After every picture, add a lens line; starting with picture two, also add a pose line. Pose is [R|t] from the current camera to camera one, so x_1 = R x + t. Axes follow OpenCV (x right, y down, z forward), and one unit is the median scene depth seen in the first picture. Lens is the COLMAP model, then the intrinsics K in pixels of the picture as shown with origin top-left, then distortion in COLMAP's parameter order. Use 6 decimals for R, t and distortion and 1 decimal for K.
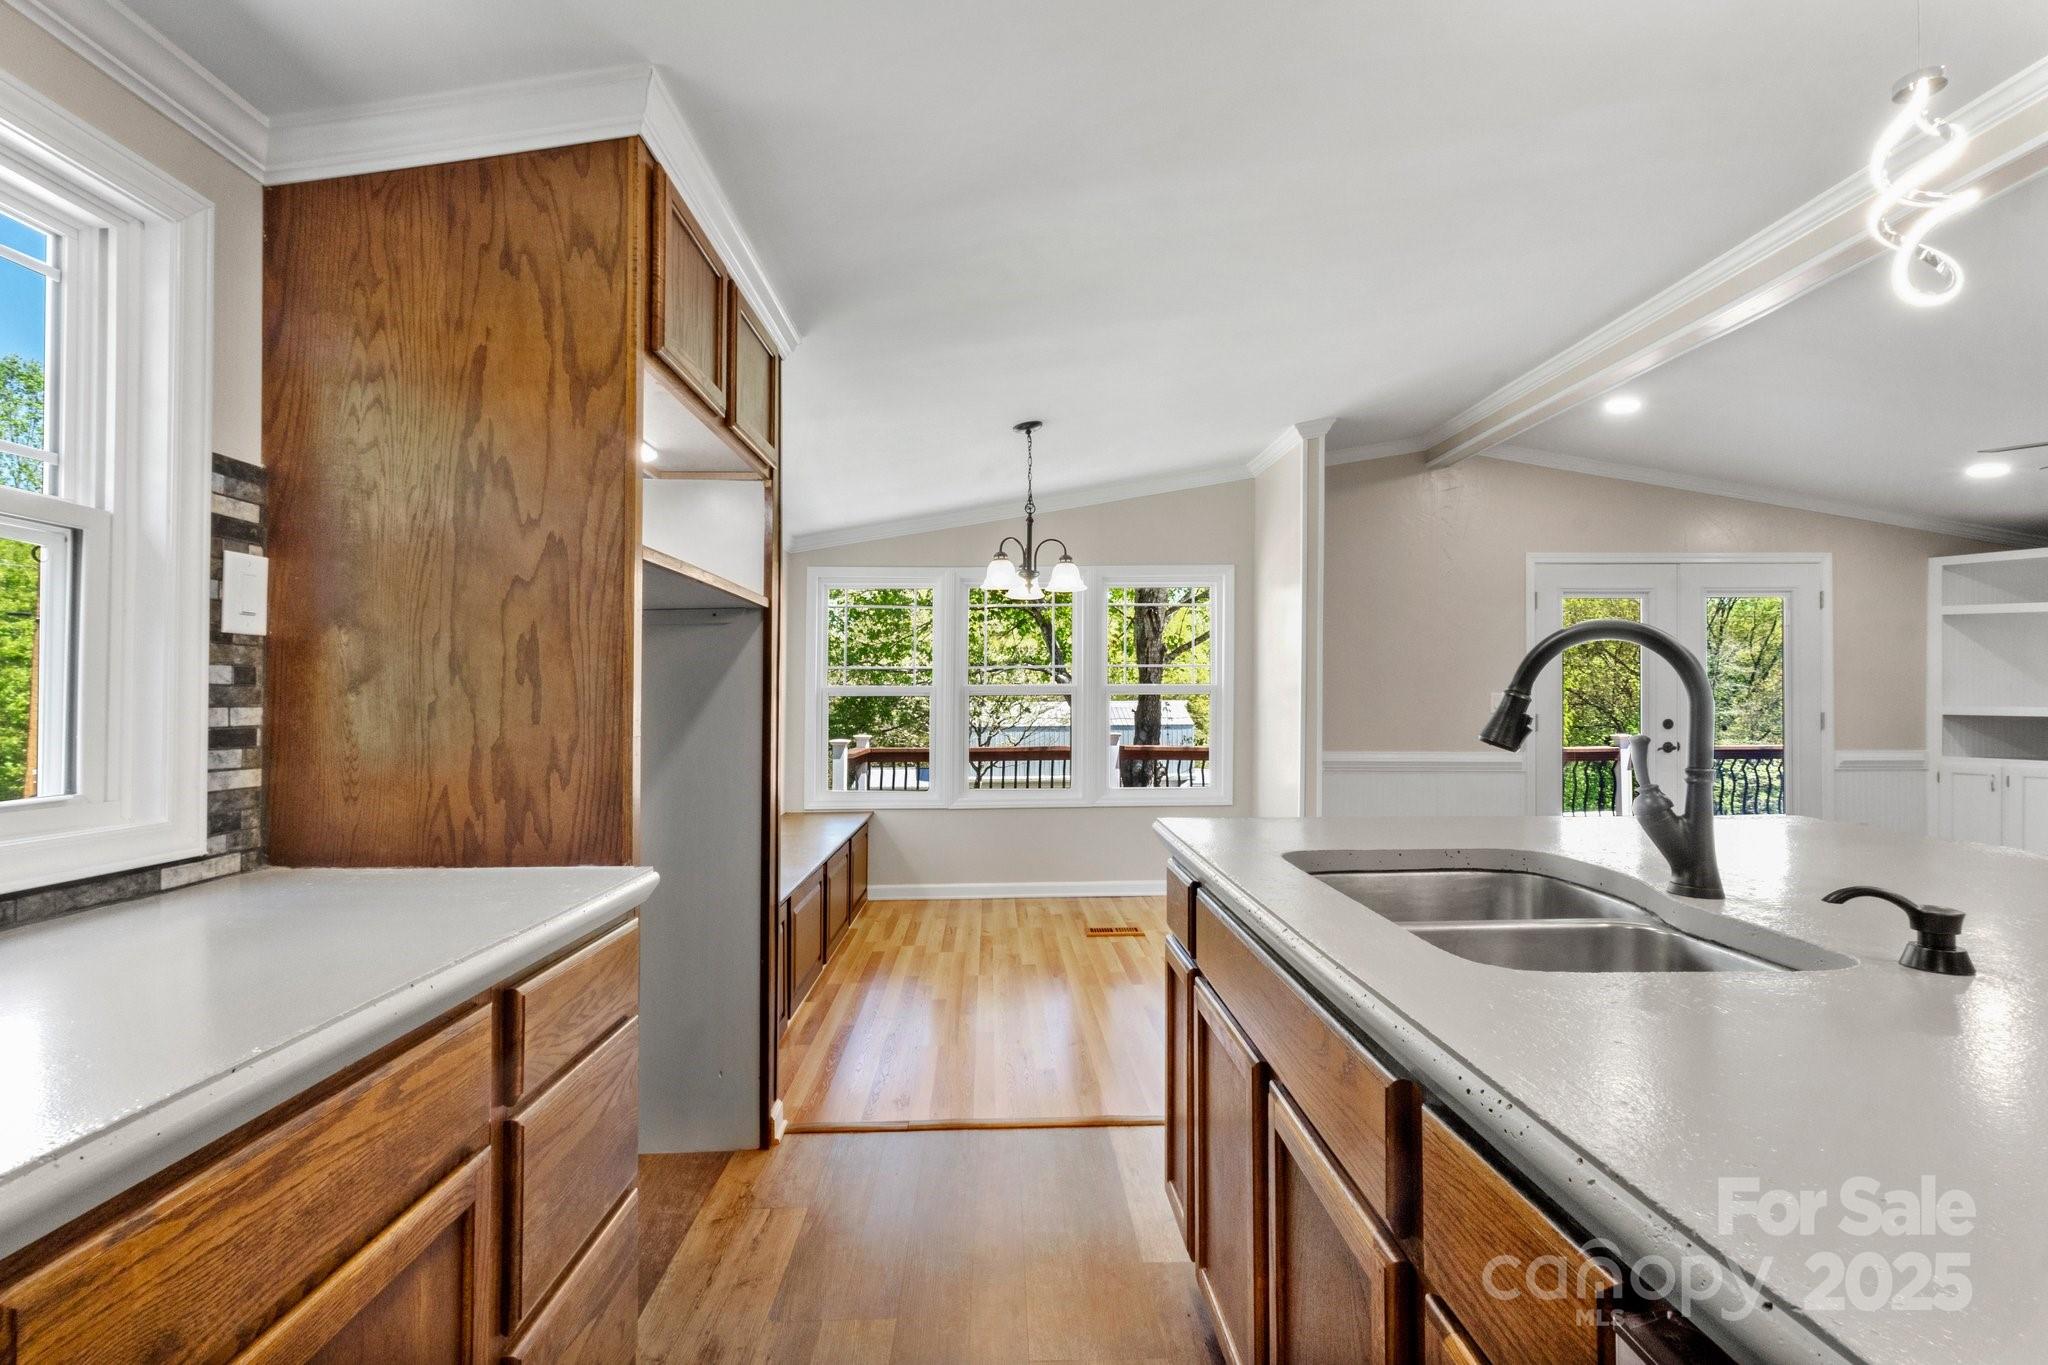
lens RADIAL K [[949.9, 0, 1011.0], [0, 949.9, 685.6], [0, 0, 1]] dist [0.007274, -0.001575]
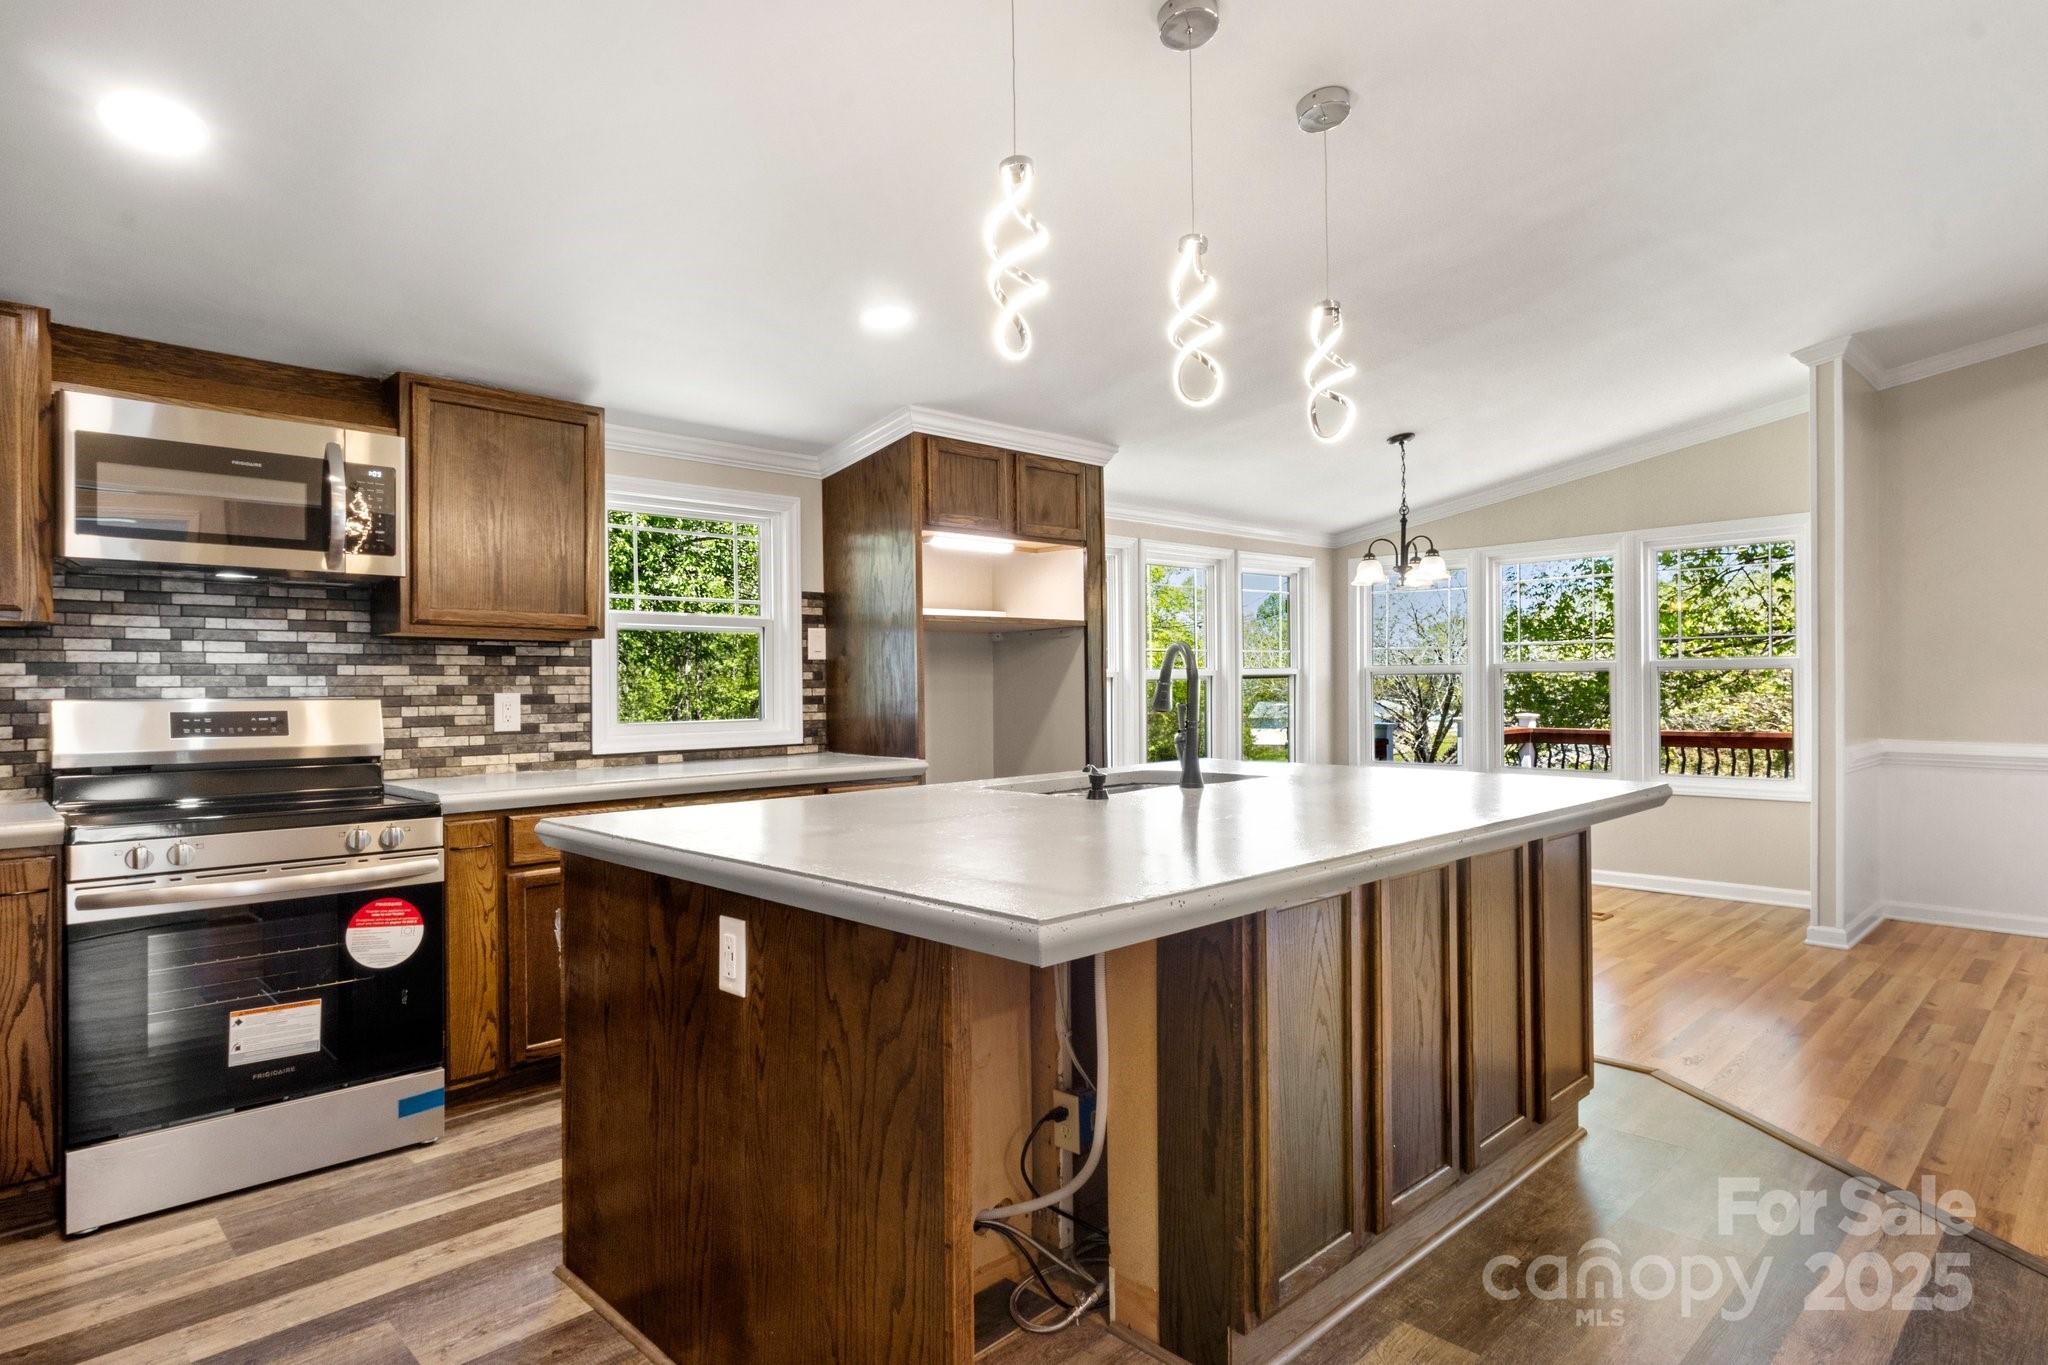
lens RADIAL K [[1140.9, 0, 1021.0], [0, 1140.9, 685.3], [0, 0, 1]] dist [0.008255, 0.000202]
pose [[0.653892, -0.000987, -0.756587, 1.877185], [0.019508, 0.999689, 0.015556, -0.022126], [0.756337, -0.024931, 0.653707, -0.590868]]
